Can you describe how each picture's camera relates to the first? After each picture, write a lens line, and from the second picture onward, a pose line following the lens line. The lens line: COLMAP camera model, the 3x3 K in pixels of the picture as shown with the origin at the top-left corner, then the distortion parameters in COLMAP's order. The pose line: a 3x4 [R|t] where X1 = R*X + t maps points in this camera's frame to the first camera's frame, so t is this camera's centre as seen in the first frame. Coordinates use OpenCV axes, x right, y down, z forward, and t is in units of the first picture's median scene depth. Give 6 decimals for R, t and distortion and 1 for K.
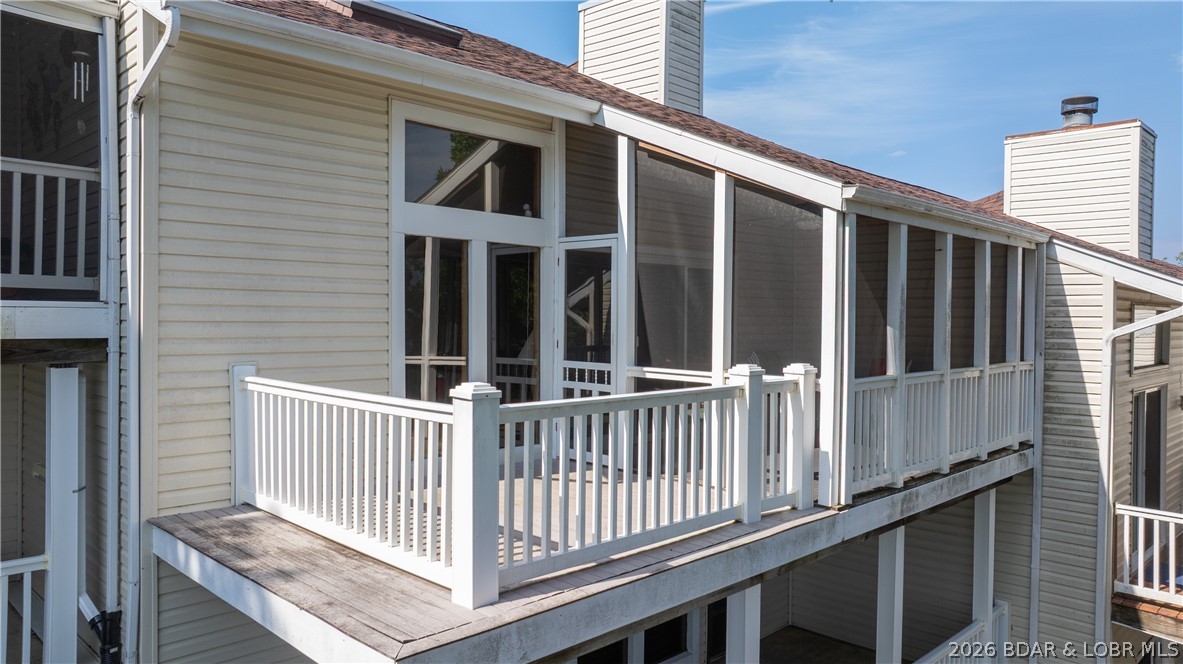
lens RADIAL K [[831.3, 0, 587.8], [0, 831.3, 329.4], [0, 0, 1]] dist [-0.037440, 0.035989]
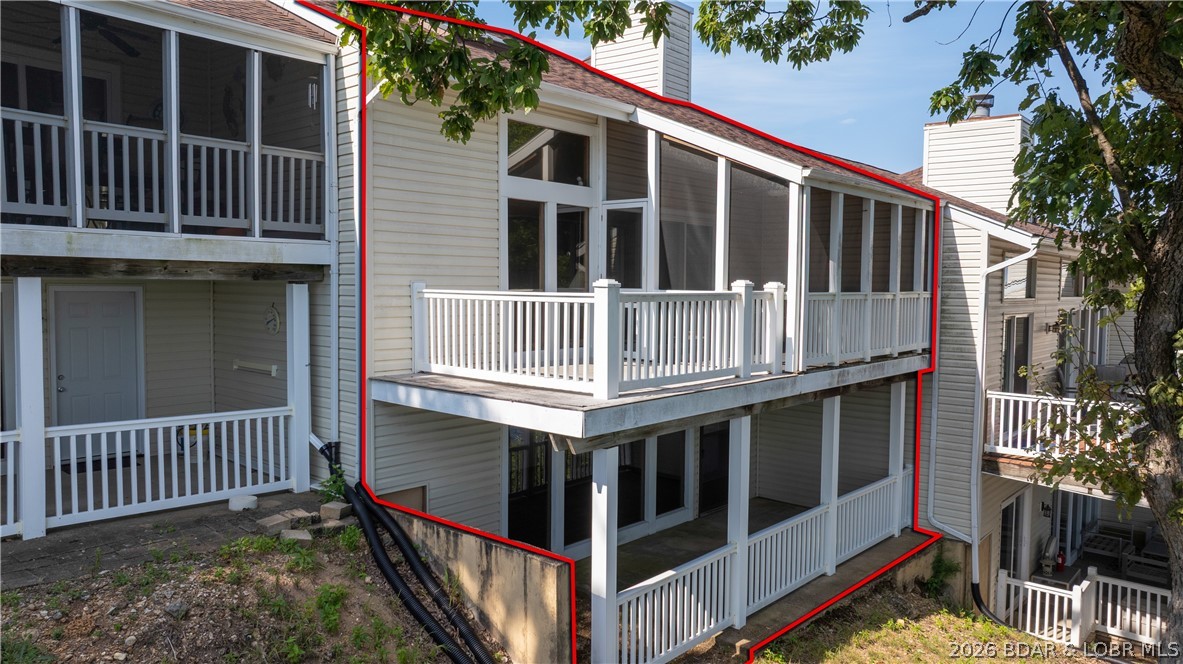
lens RADIAL K [[831.3, 0, 586.1], [0, 831.3, 330.3], [0, 0, 1]] dist [-0.037440, 0.035989]
pose [[0.998527, -0.002670, 0.054195, -0.163887], [0.000394, 0.999119, 0.041974, 0.058790], [-0.054259, -0.041891, 0.997648, -0.487394]]
